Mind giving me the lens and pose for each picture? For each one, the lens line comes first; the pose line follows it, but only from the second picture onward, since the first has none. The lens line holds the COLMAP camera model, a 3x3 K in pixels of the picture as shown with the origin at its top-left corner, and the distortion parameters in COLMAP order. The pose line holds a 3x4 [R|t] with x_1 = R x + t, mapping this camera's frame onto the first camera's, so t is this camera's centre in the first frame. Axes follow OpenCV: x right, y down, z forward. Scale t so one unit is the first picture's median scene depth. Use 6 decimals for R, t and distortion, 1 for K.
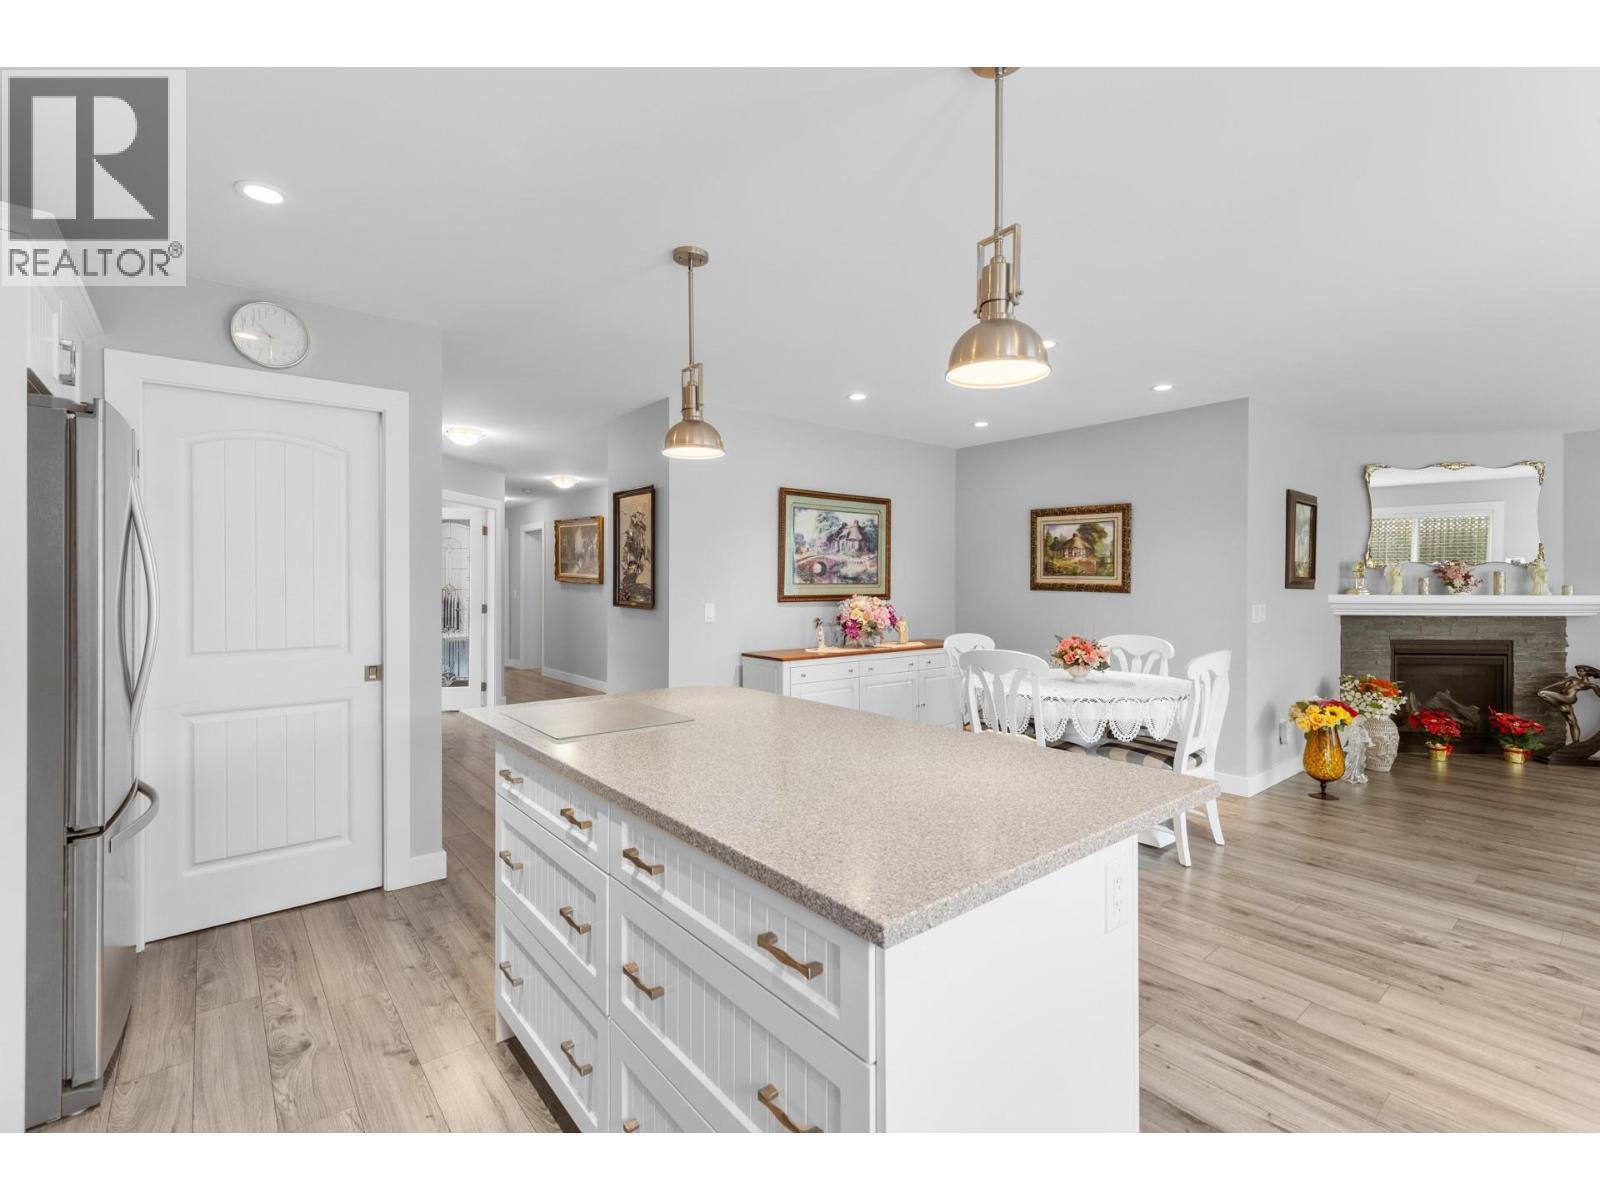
lens RADIAL K [[727.6, 0, 799.4], [0, 727.6, 581.2], [0, 0, 1]] dist [0.001080, -0.000191]
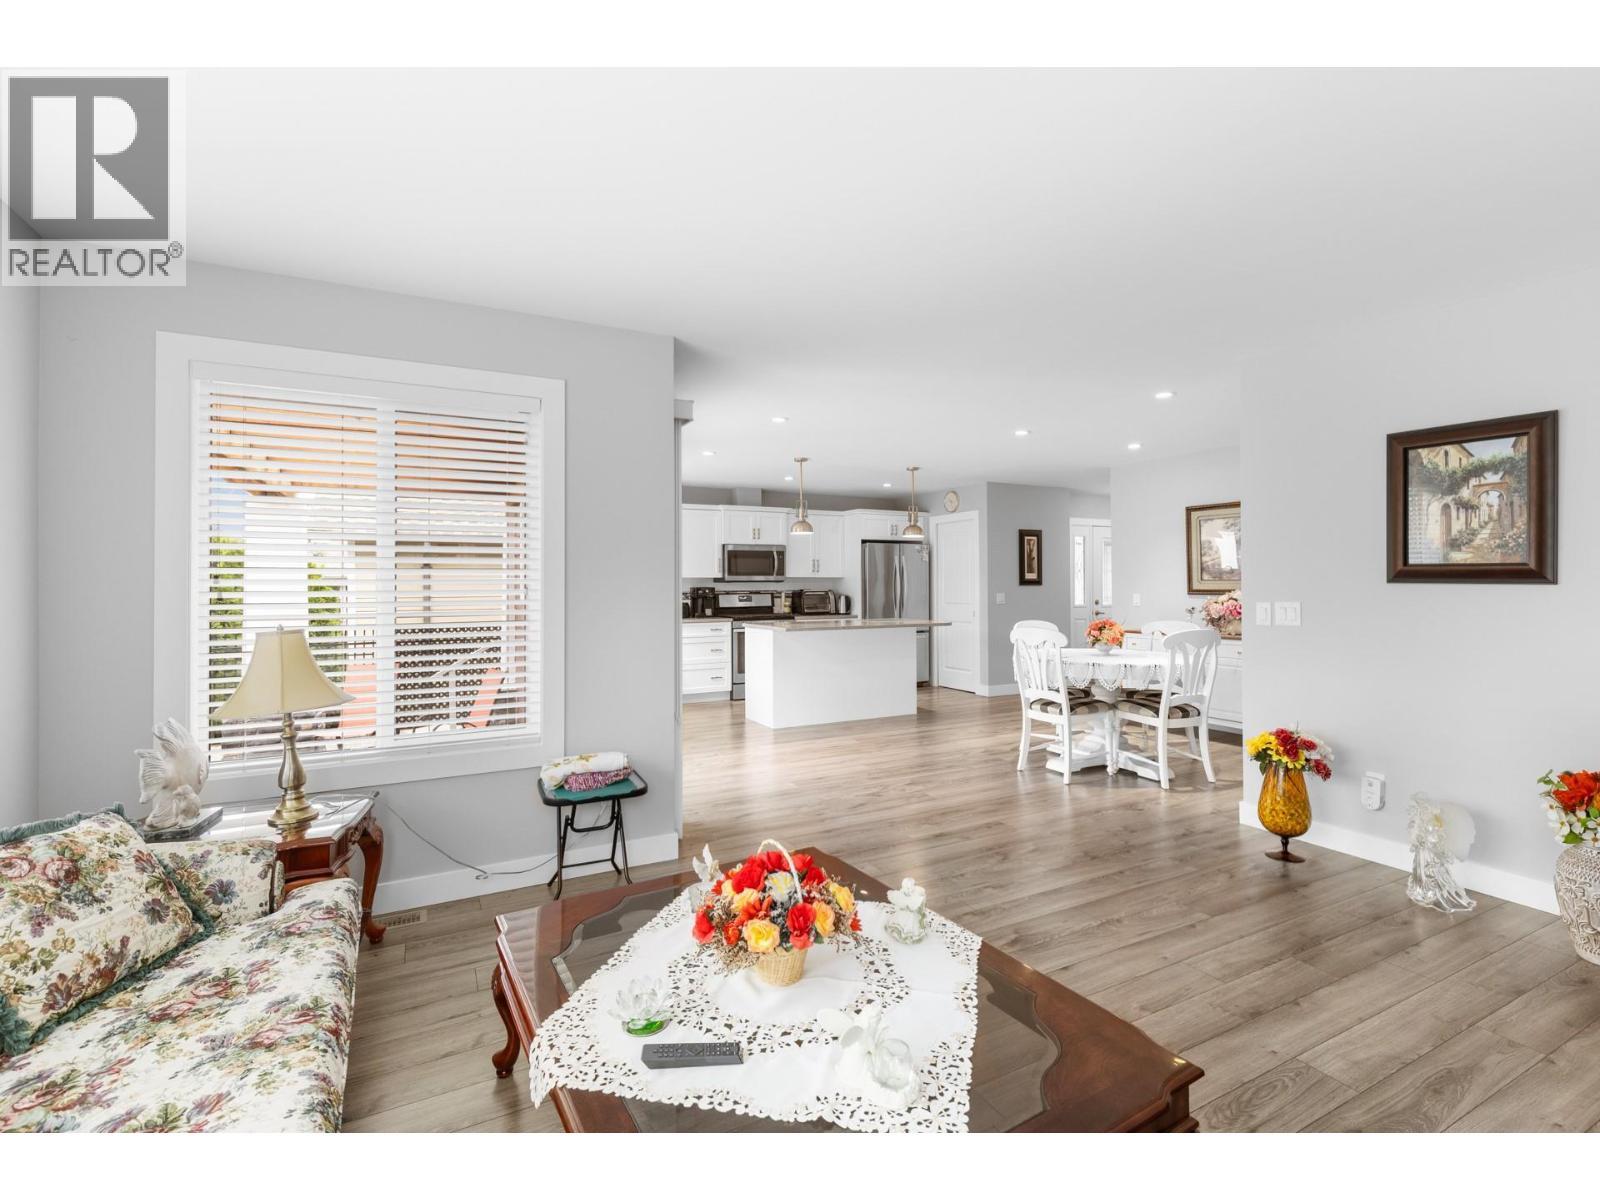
lens RADIAL K [[727.6, 0, 799.4], [0, 727.6, 581.2], [0, 0, 1]] dist [0.001080, -0.000191]
pose [[-0.217847, -0.005527, -0.975967, 1.334978], [0.000679, 0.999983, -0.005815, 0.011665], [0.975983, -0.001930, -0.217840, 0.572435]]
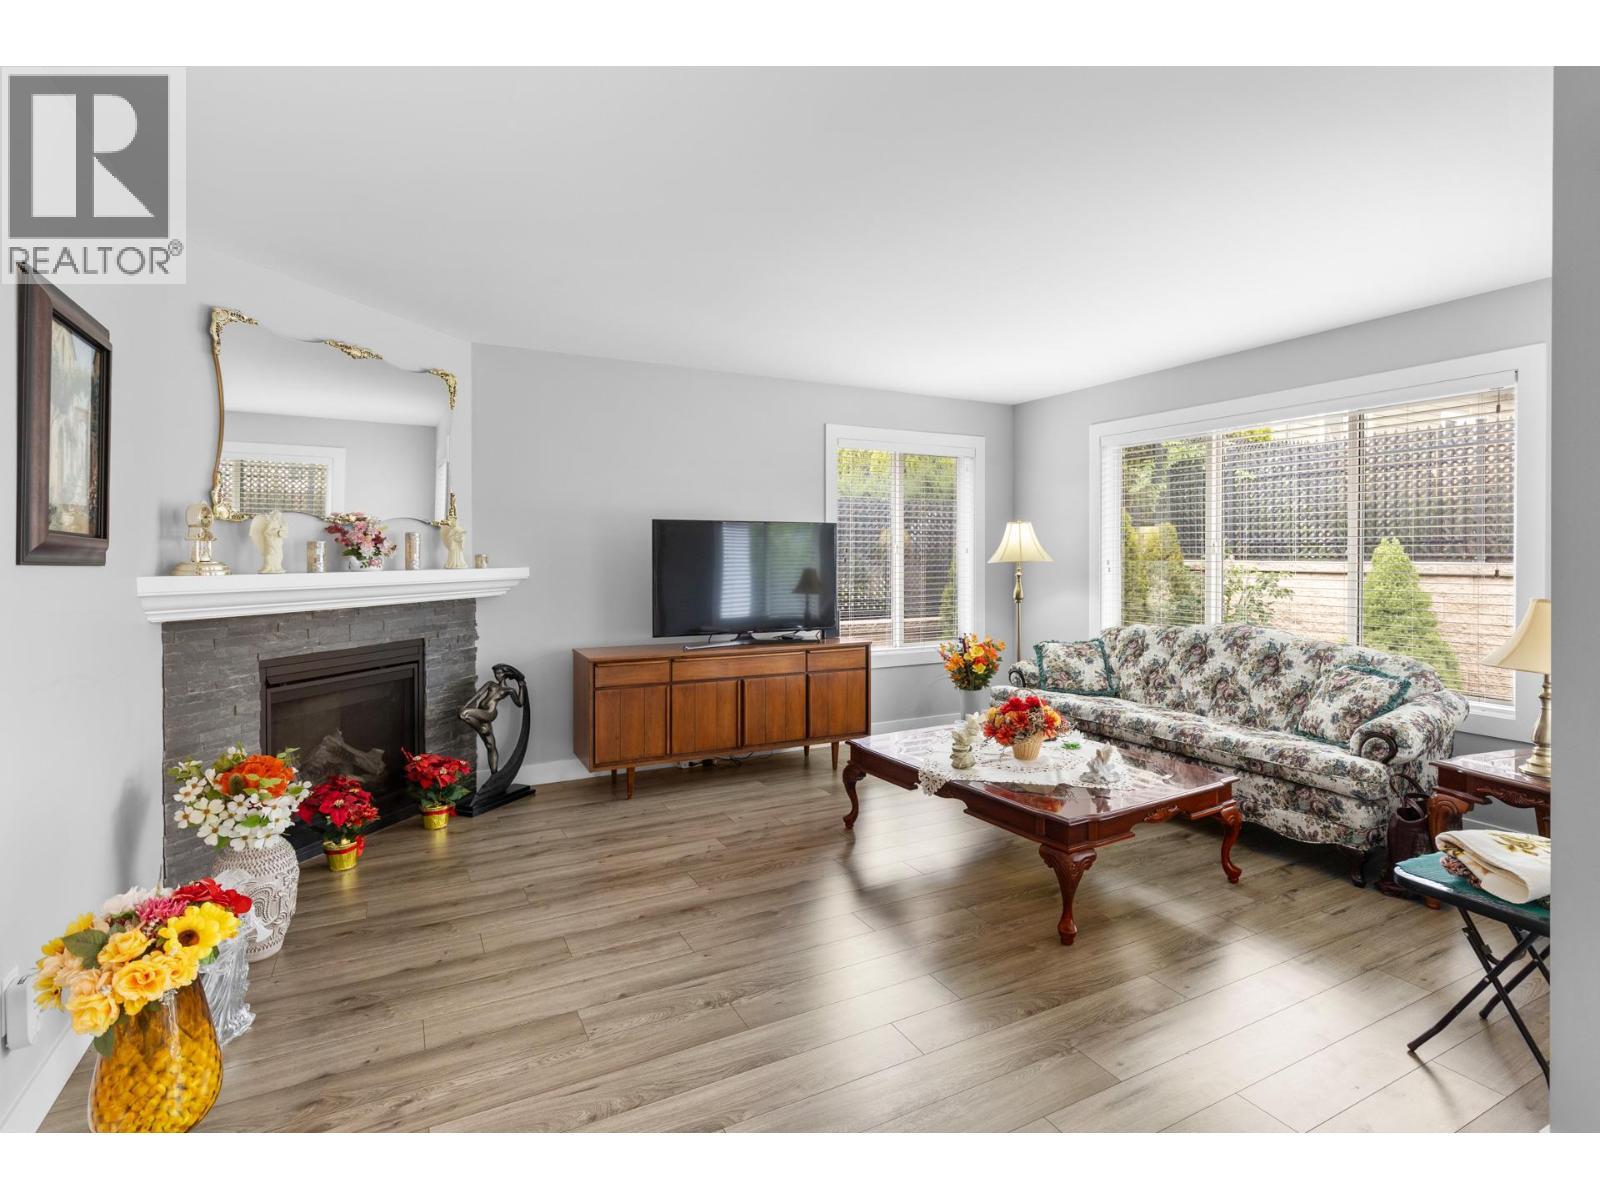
lens RADIAL K [[798.8, 0, 808.5], [0, 798.8, 559.6], [0, 0, 1]] dist [0.001799, 0.000449]
pose [[0.203142, -0.008680, 0.979111, 0.360679], [0.003945, 0.999960, 0.008046, 0.005903], [-0.979141, 0.002228, 0.203168, 0.538491]]
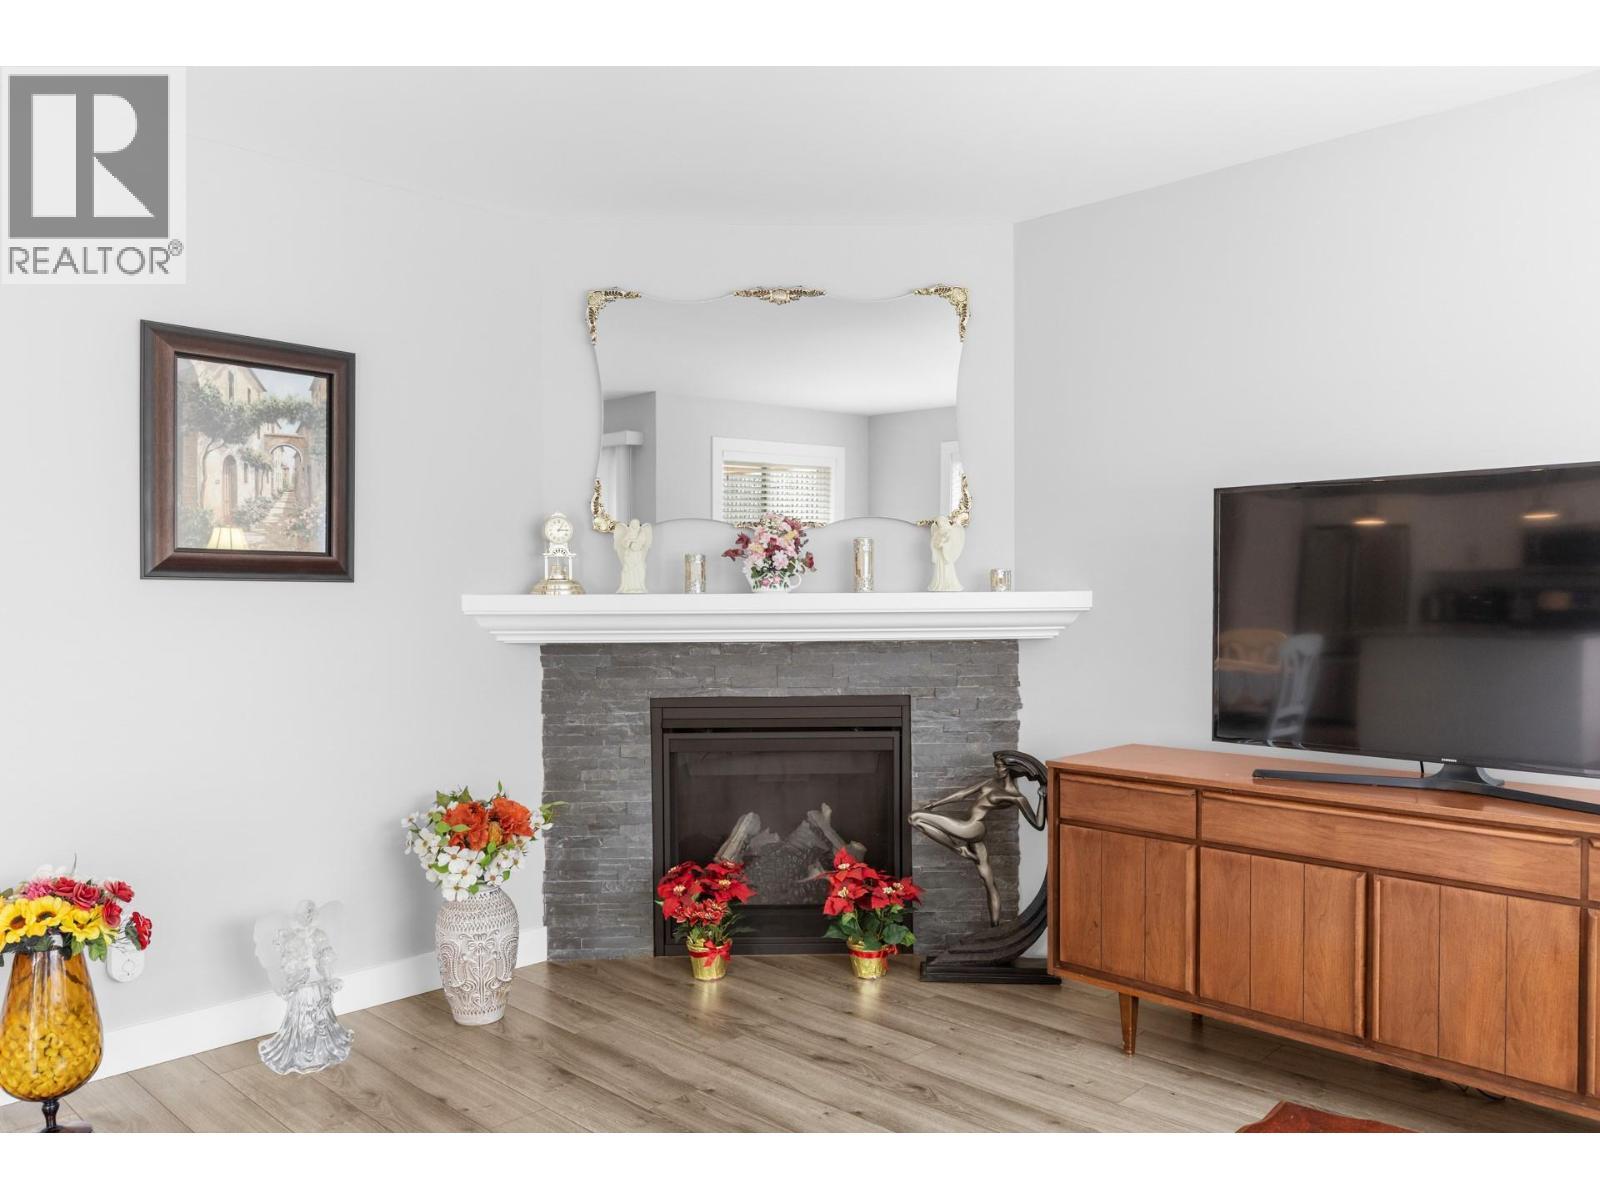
lens RADIAL K [[1168.6, 0, 802.4], [0, 1168.6, 627.4], [0, 0, 1]] dist [0.004357, 0.002563]
pose [[0.994110, -0.012079, 0.107702, 0.881293], [0.008822, 0.999491, 0.030665, 0.018699], [-0.108018, -0.029534, 0.993710, 0.321364]]
